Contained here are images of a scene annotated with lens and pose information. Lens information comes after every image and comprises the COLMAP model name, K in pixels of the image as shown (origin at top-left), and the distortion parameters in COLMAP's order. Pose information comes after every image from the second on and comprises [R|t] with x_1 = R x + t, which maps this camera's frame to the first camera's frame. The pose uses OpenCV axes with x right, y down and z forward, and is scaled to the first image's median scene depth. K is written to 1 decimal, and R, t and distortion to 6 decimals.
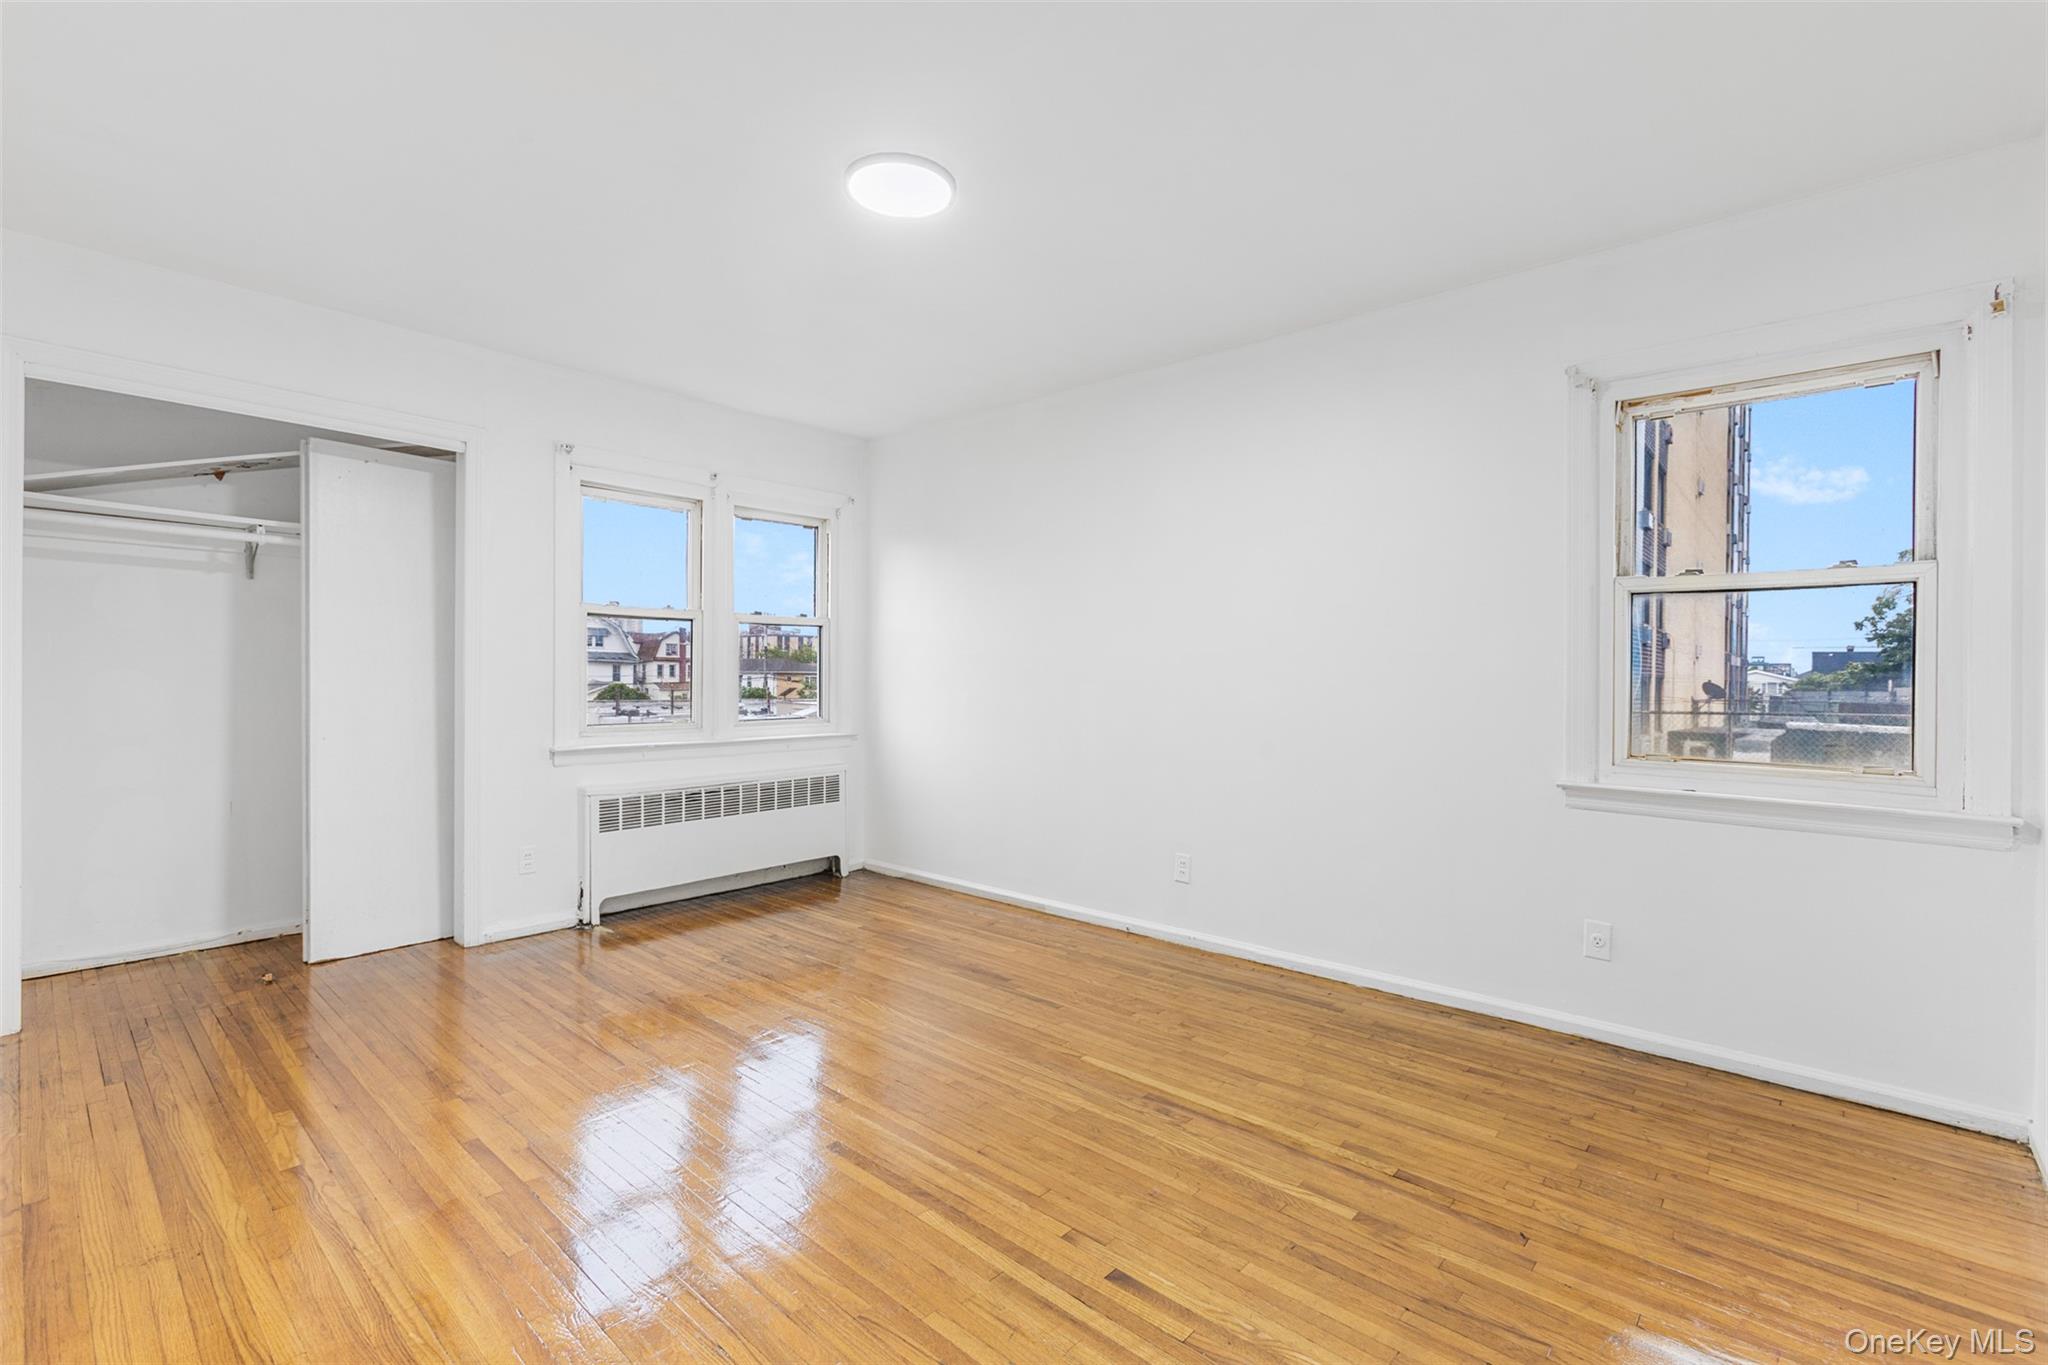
lens RADIAL K [[899.5, 0, 1019.0], [0, 899.5, 683.0], [0, 0, 1]] dist [-0.002404, -0.000111]
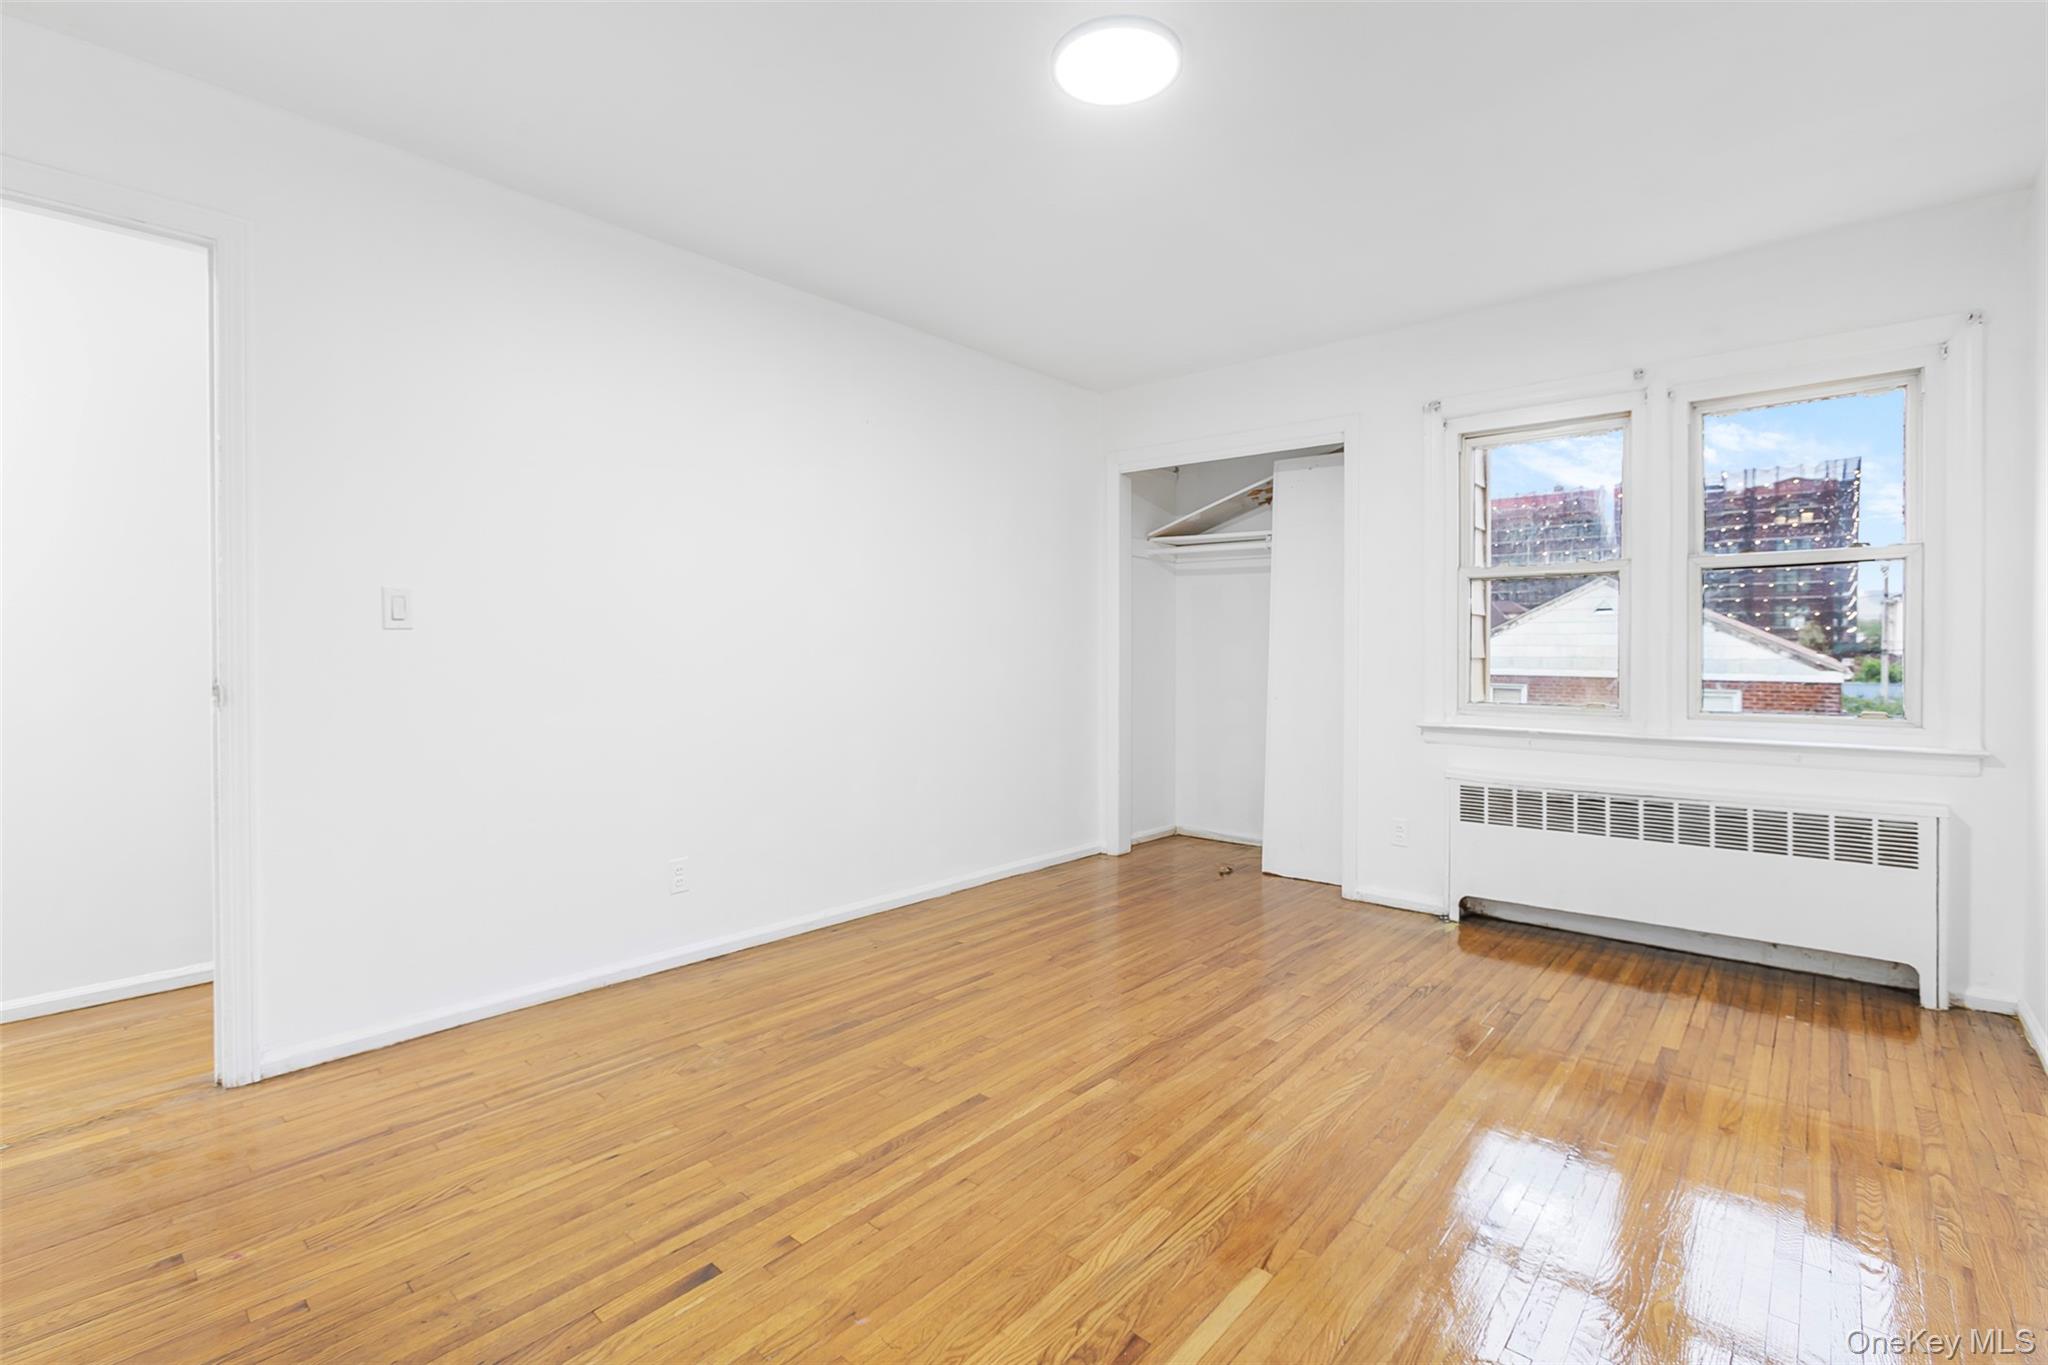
lens RADIAL K [[920.1, 0, 1029.4], [0, 920.1, 671.9], [0, 0, 1]] dist [-0.008003, -0.000020]
pose [[0.017888, 0.018659, -0.999666, 0.457770], [-0.007363, 0.999801, 0.018530, 0.002785], [0.999813, 0.007029, 0.018022, 0.562466]]
